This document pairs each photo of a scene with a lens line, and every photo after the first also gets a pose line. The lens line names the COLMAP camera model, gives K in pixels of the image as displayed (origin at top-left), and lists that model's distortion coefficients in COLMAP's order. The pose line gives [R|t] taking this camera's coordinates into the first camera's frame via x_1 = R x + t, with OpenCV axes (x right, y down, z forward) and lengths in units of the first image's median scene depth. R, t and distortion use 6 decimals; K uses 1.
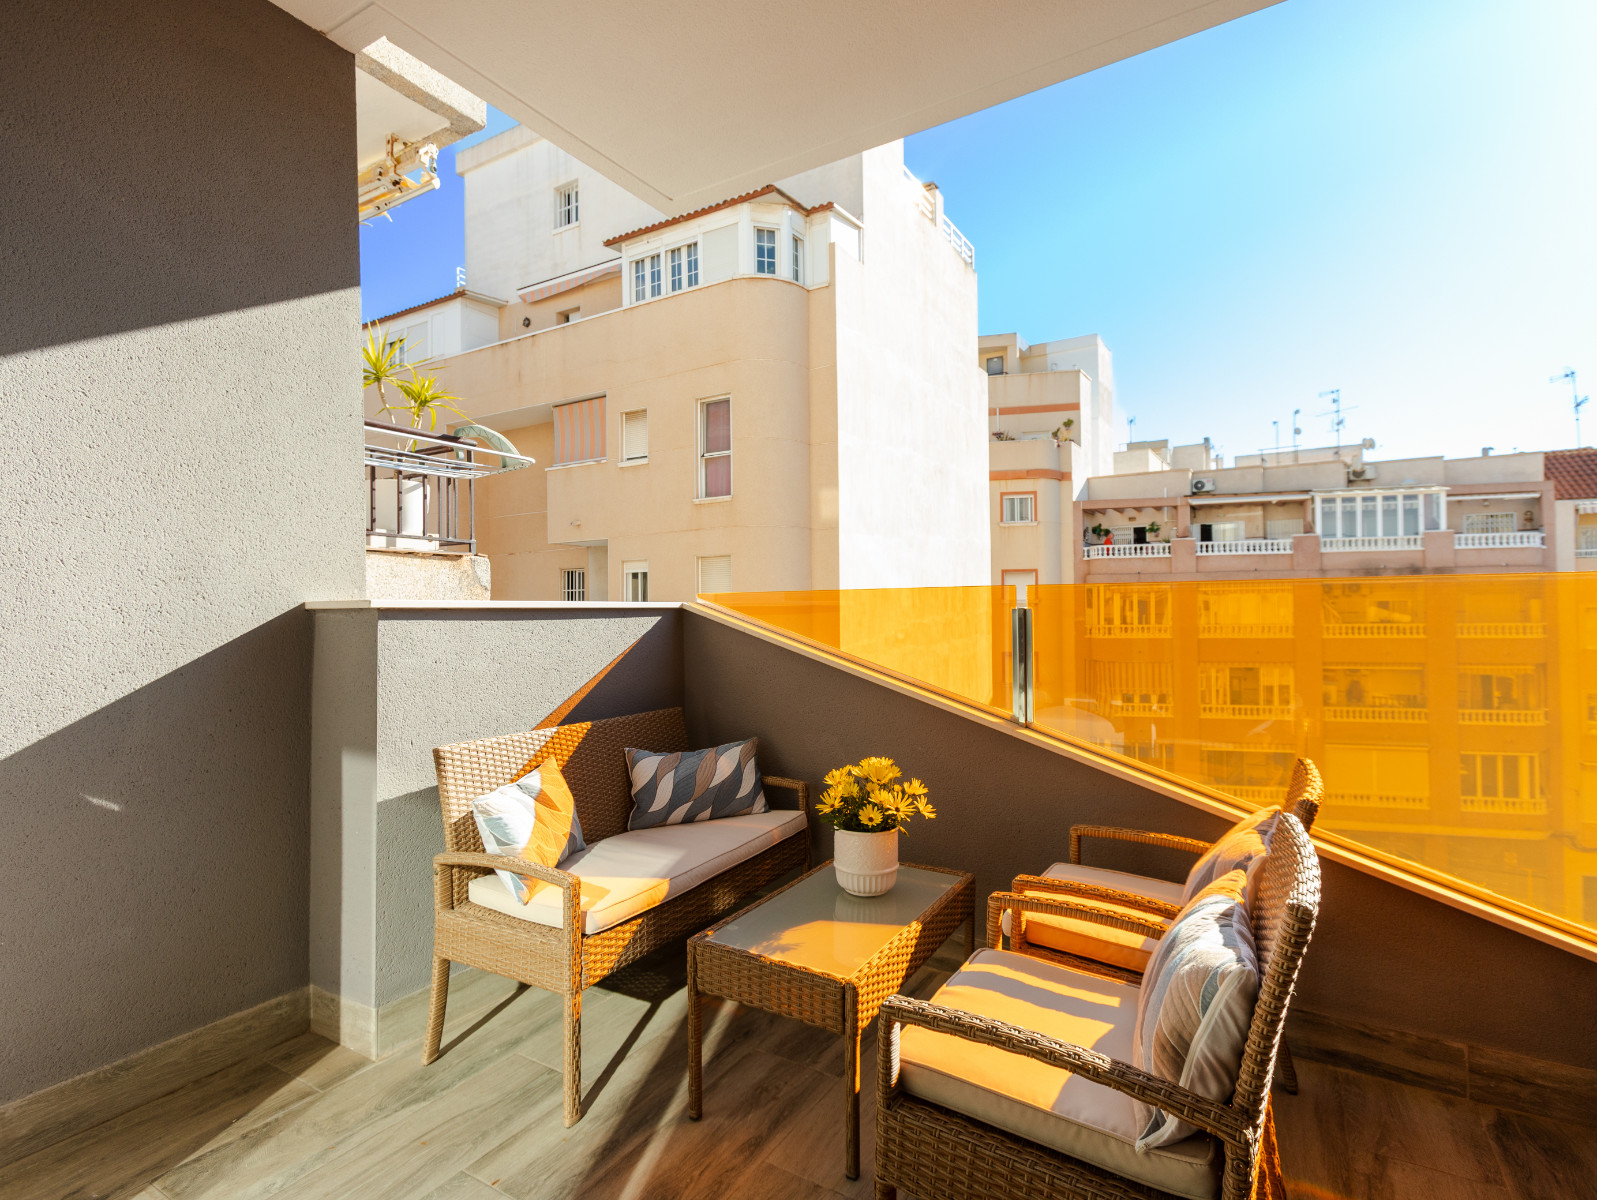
lens RADIAL K [[788.3, 0, 841.0], [0, 788.3, 596.6], [0, 0, 1]] dist [-0.002392, 0.003686]
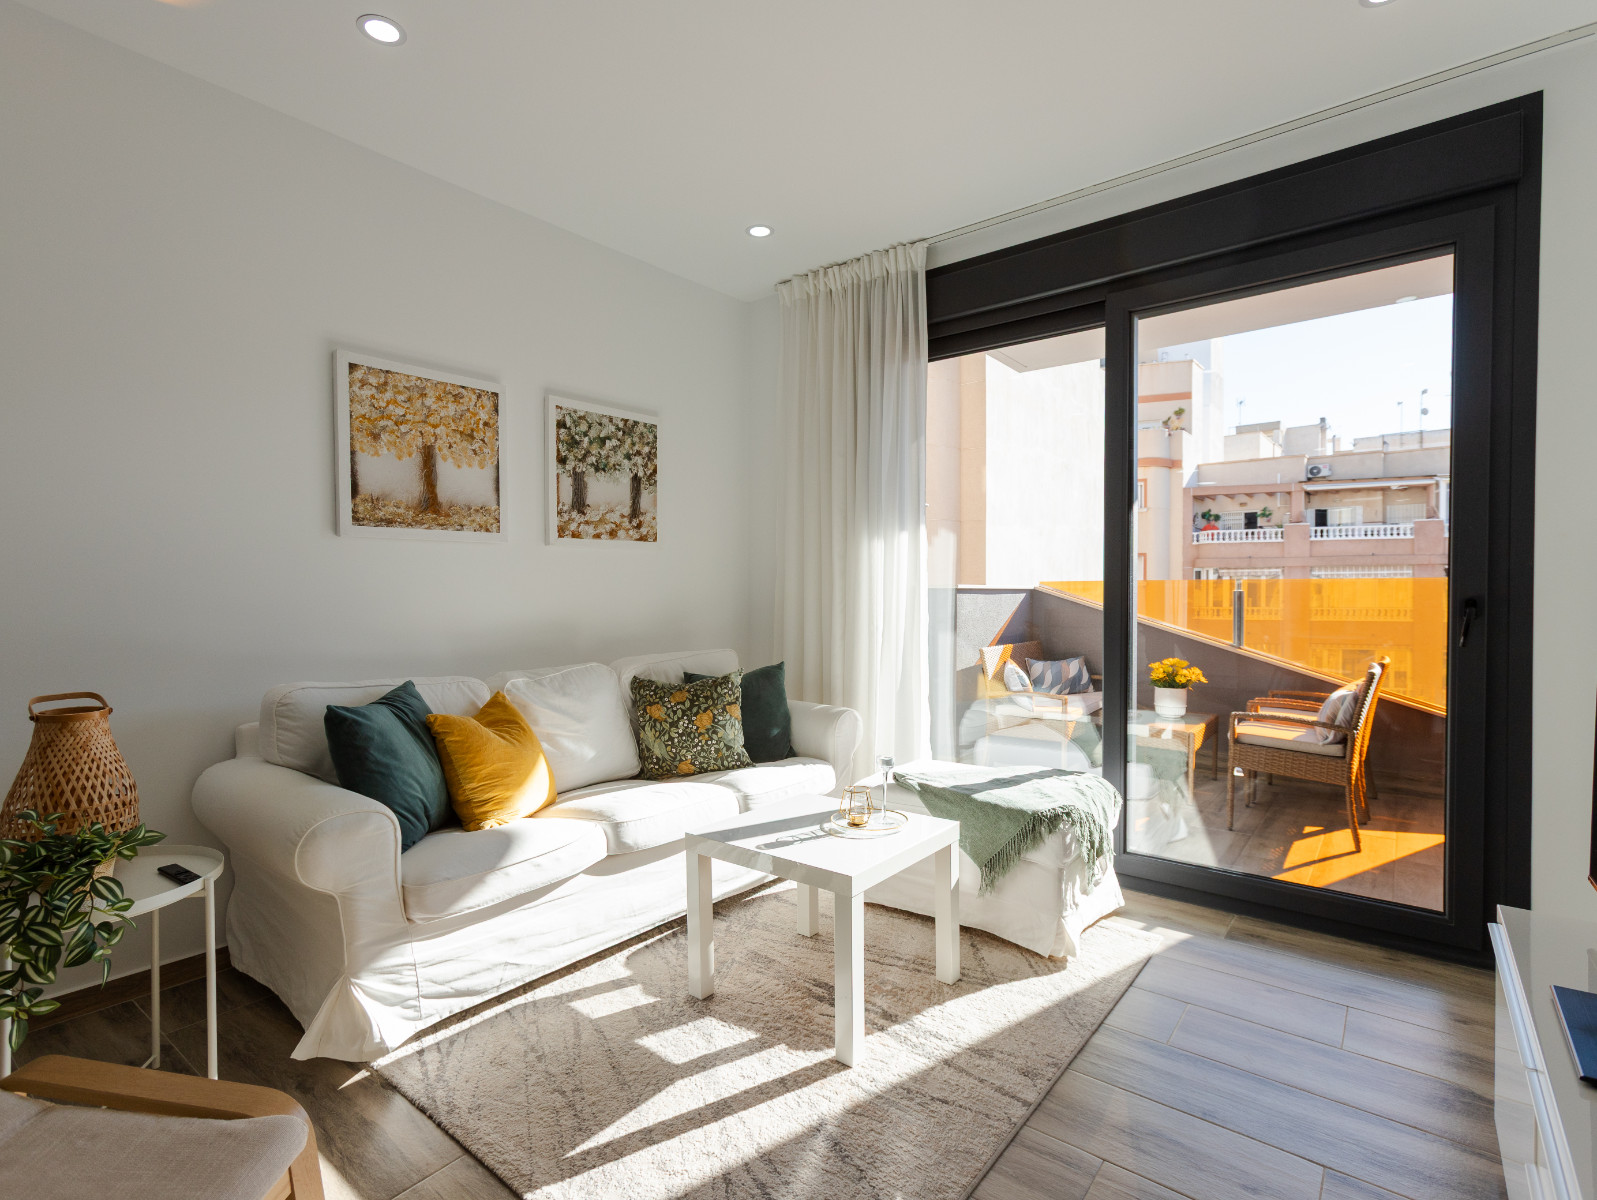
lens RADIAL K [[788.3, 0, 802.2], [0, 788.3, 600.0], [0, 0, 1]] dist [-0.002392, 0.003686]
pose [[0.989743, 0.009694, -0.142530, -0.055518], [-0.005469, 0.999535, 0.030005, -0.001547], [0.142754, -0.028918, 0.989336, -0.109253]]
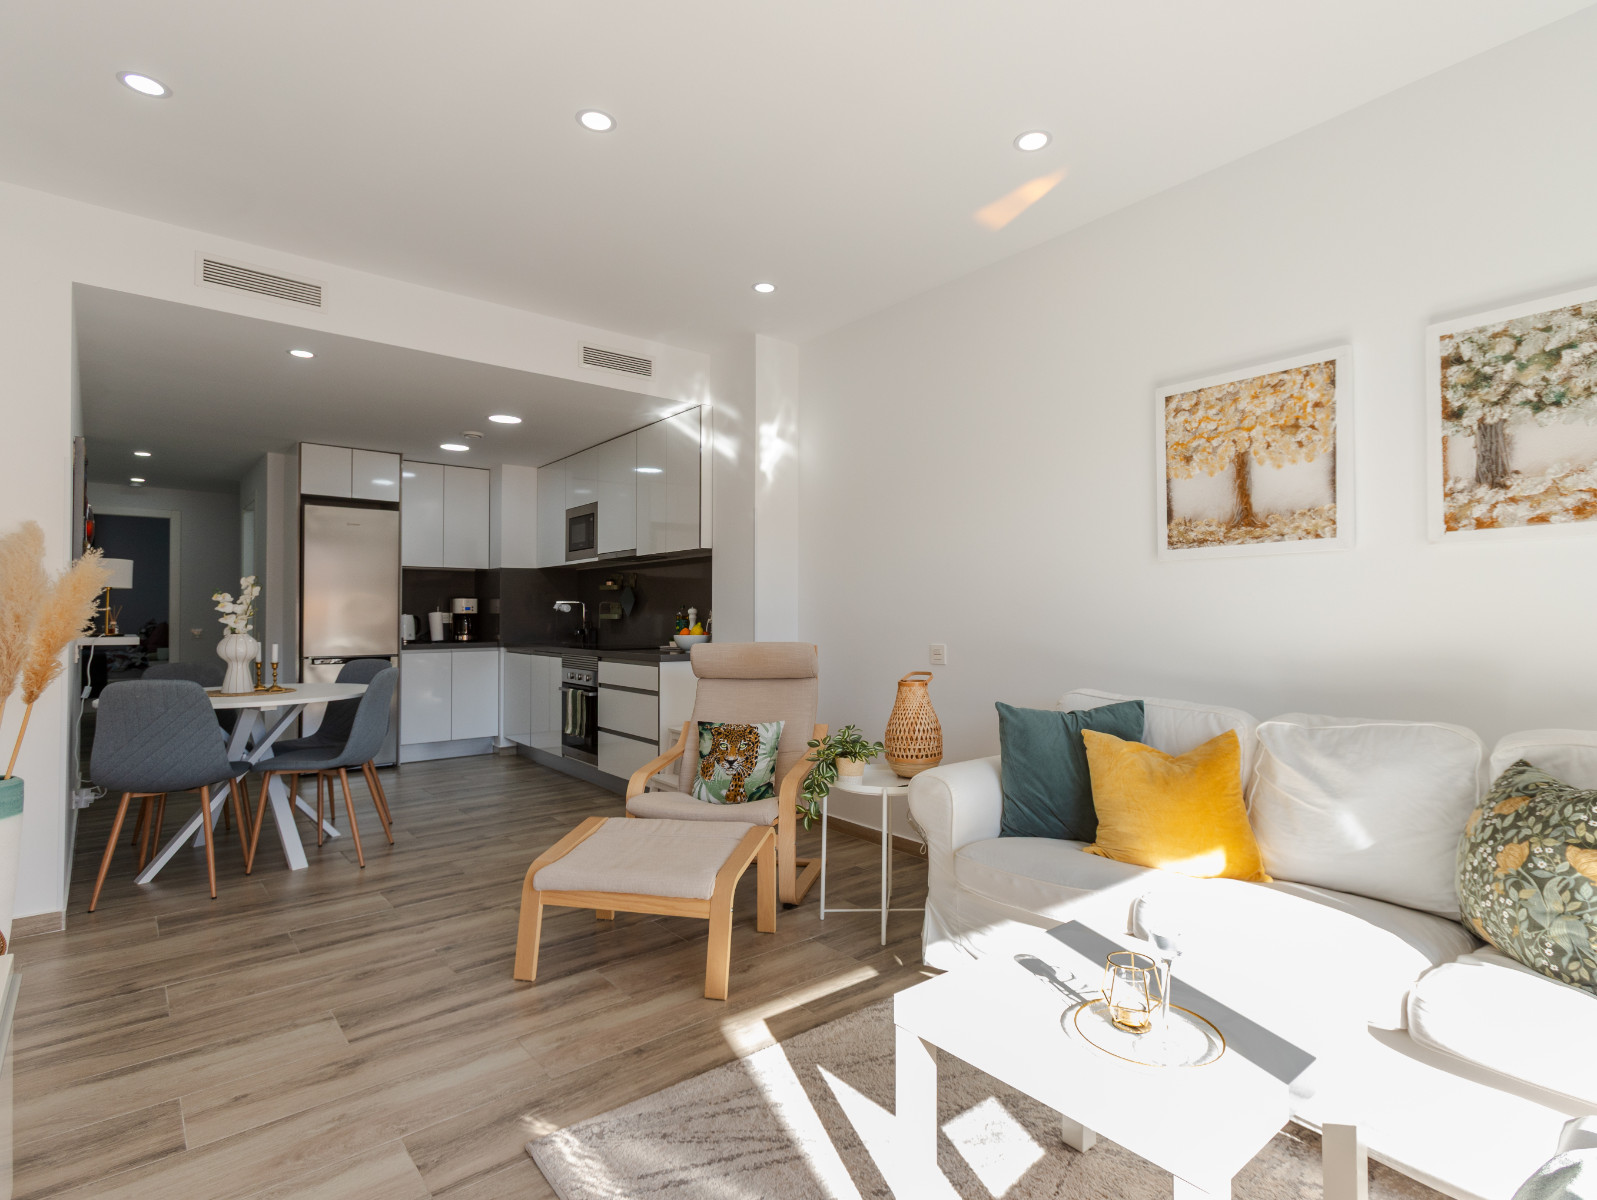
lens RADIAL K [[788.3, 0, 794.4], [0, 788.3, 607.9], [0, 0, 1]] dist [-0.002392, 0.003686]
pose [[-0.351702, -0.000997, -0.936112, 0.054724], [0.017123, 0.999825, -0.007498, 0.002200], [0.935956, -0.018666, -0.351623, 0.088881]]
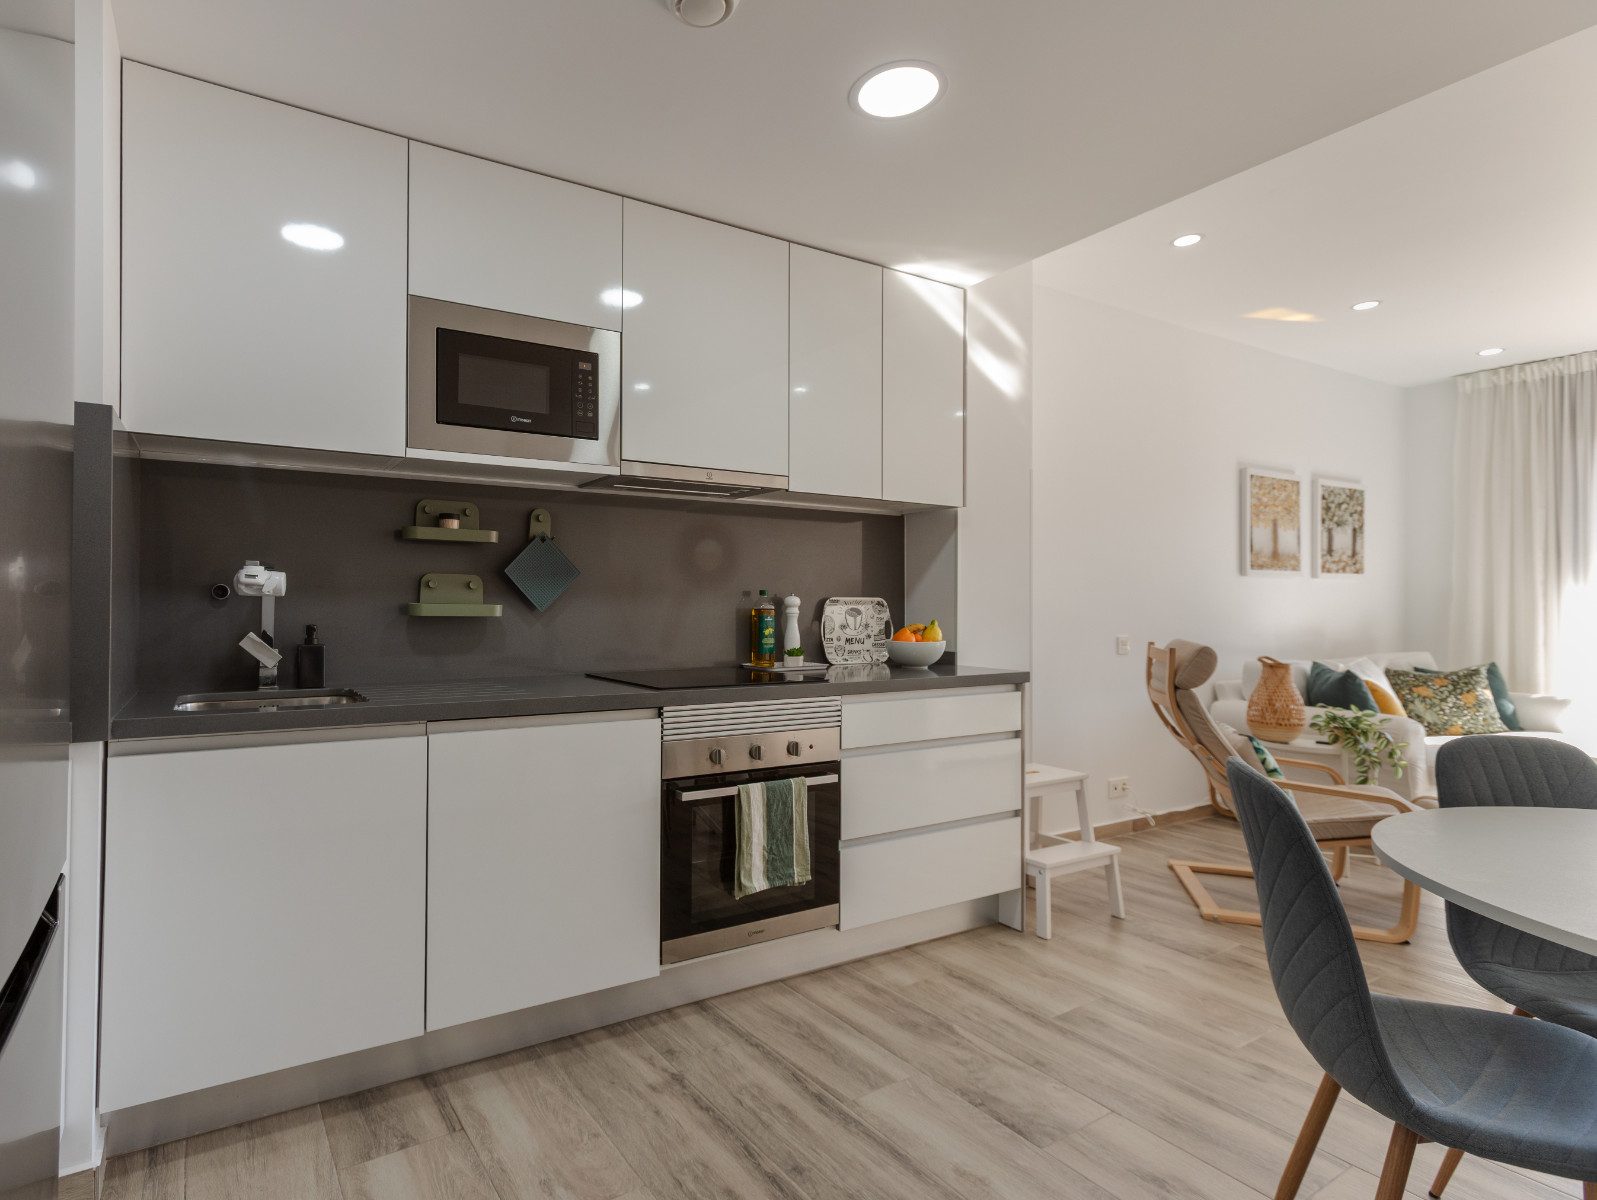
lens RADIAL K [[788.3, 0, 785.9], [0, 788.3, 603.6], [0, 0, 1]] dist [-0.002392, 0.003686]
pose [[0.866090, 0.007166, -0.499837, -0.231404], [-0.002475, 0.999946, 0.010046, -0.002215], [0.499882, -0.007464, 0.866061, -0.365138]]
